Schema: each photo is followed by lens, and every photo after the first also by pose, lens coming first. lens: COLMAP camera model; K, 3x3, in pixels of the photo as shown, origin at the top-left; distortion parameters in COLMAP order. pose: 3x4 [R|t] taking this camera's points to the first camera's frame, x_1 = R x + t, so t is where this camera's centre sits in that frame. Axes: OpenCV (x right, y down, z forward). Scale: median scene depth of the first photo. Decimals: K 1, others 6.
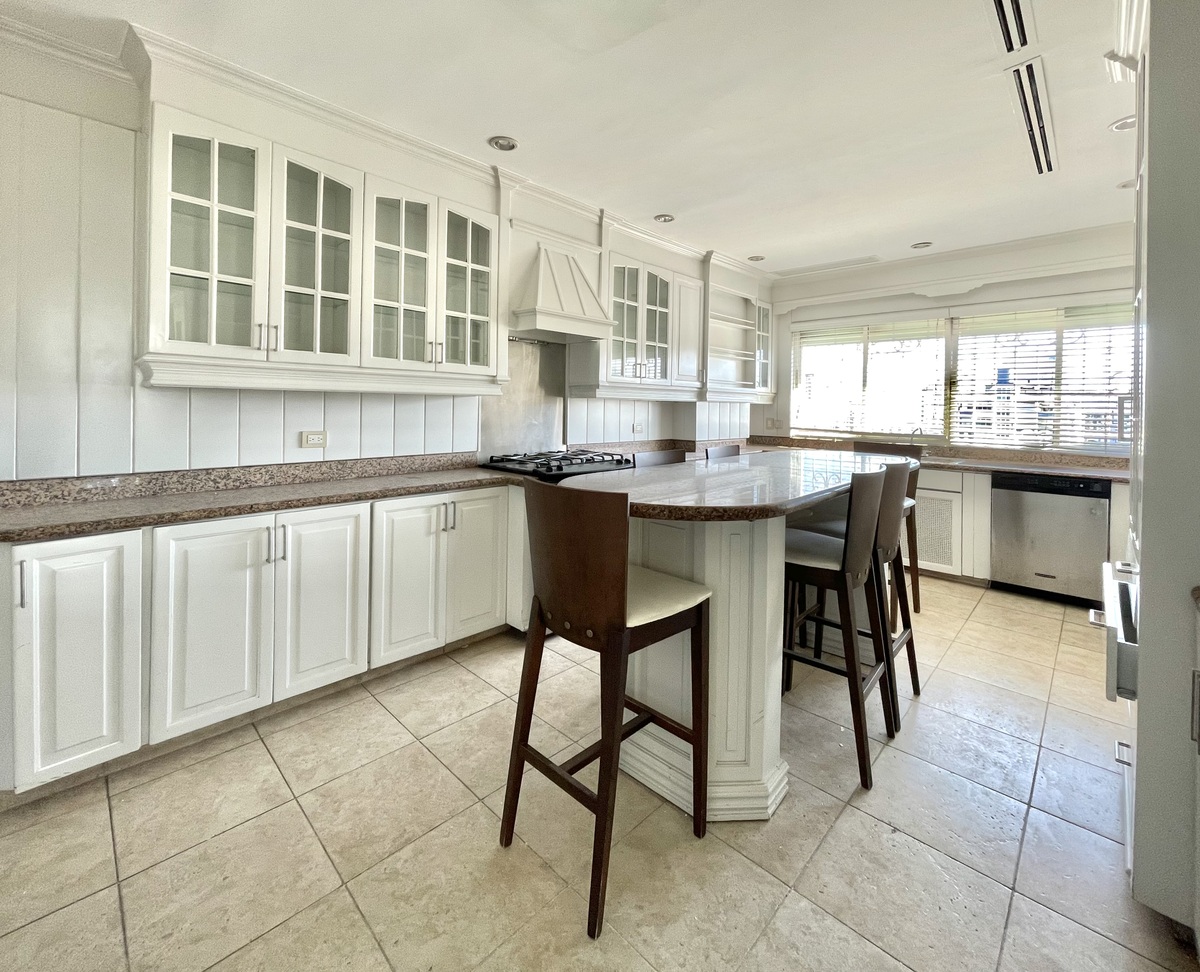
lens RADIAL K [[524.1, 0, 597.9], [0, 524.1, 406.7], [0, 0, 1]] dist [-0.000583, -0.000011]
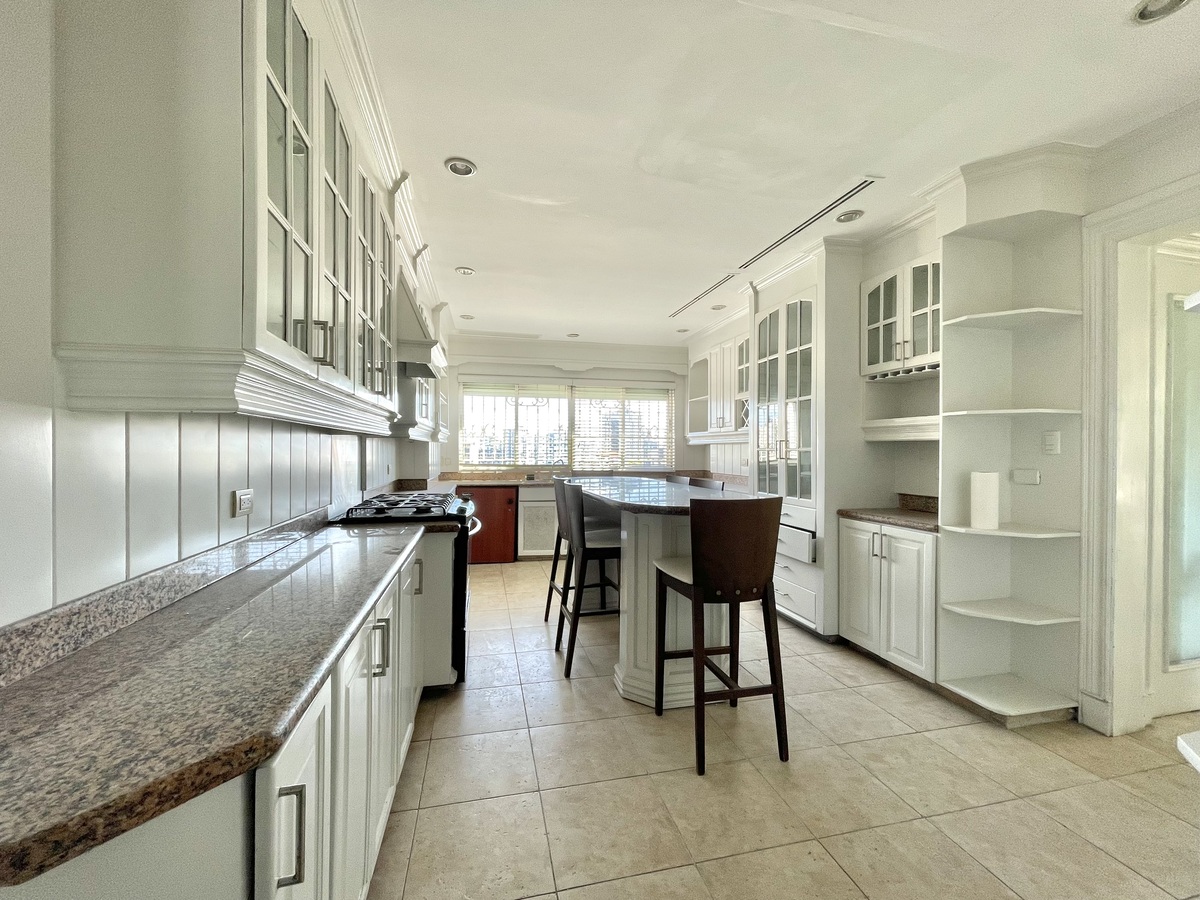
lens RADIAL K [[484.8, 0, 600.0], [0, 484.8, 450.0], [0, 0, 1]] dist [-0.001006, -0.000140]
pose [[0.533720, -0.014513, 0.845537, -0.629273], [0.005698, 0.999892, 0.013565, -0.005076], [-0.845642, -0.002422, 0.533745, 0.259429]]
